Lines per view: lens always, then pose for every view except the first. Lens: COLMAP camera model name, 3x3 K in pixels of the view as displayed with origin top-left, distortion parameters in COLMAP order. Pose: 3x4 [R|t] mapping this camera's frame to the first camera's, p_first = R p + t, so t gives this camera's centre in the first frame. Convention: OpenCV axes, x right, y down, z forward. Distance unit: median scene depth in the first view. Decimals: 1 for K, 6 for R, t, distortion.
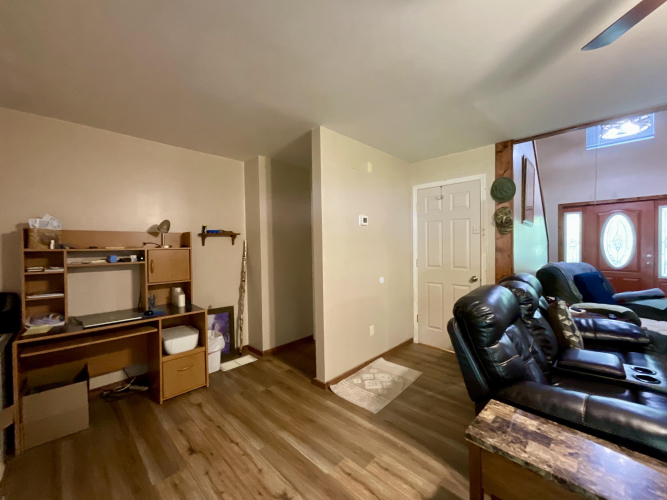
lens RADIAL K [[270.1, 0, 332.8], [0, 270.1, 249.6], [0, 0, 1]] dist [0.003987, 0.000055]
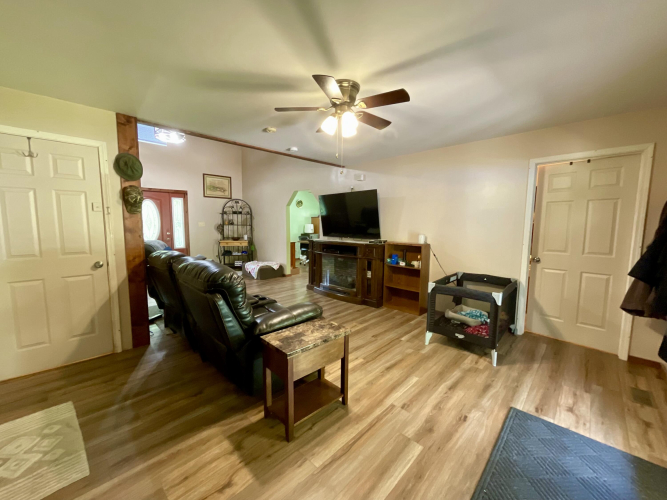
lens RADIAL K [[270.1, 0, 333.8], [0, 270.1, 248.6], [0, 0, 1]] dist [0.003987, 0.000055]
pose [[-0.002490, -0.082837, 0.996560, -0.349739], [0.010796, 0.996503, 0.082859, -0.005517], [-0.999939, 0.010965, -0.001587, 0.281607]]
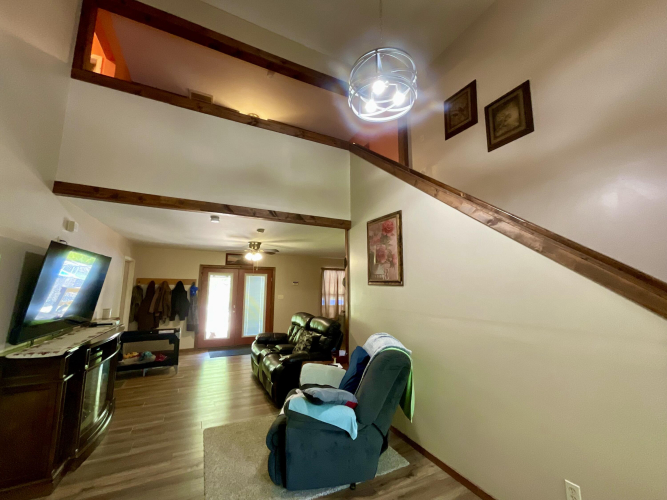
lens RADIAL K [[270.1, 0, 331.4], [0, 270.1, 248.5], [0, 0, 1]] dist [0.003987, 0.000055]
pose [[-0.338135, -0.120041, -0.933410, 1.983474], [-0.018424, 0.992486, -0.120964, -0.117938], [0.940917, -0.023705, -0.337806, 1.381483]]
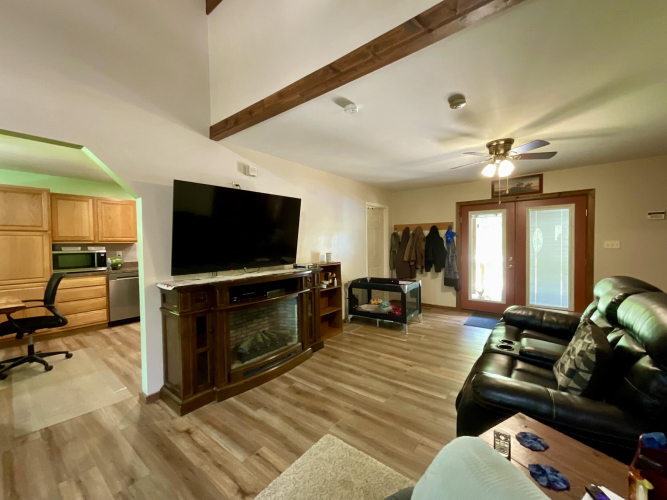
lens RADIAL K [[270.1, 0, 335.7], [0, 270.1, 248.1], [0, 0, 1]] dist [0.003987, 0.000055]
pose [[-0.993507, 0.033179, -0.108829, 1.155880], [0.029002, 0.998789, 0.039740, -0.036427], [0.110016, 0.036326, -0.993266, 1.212192]]
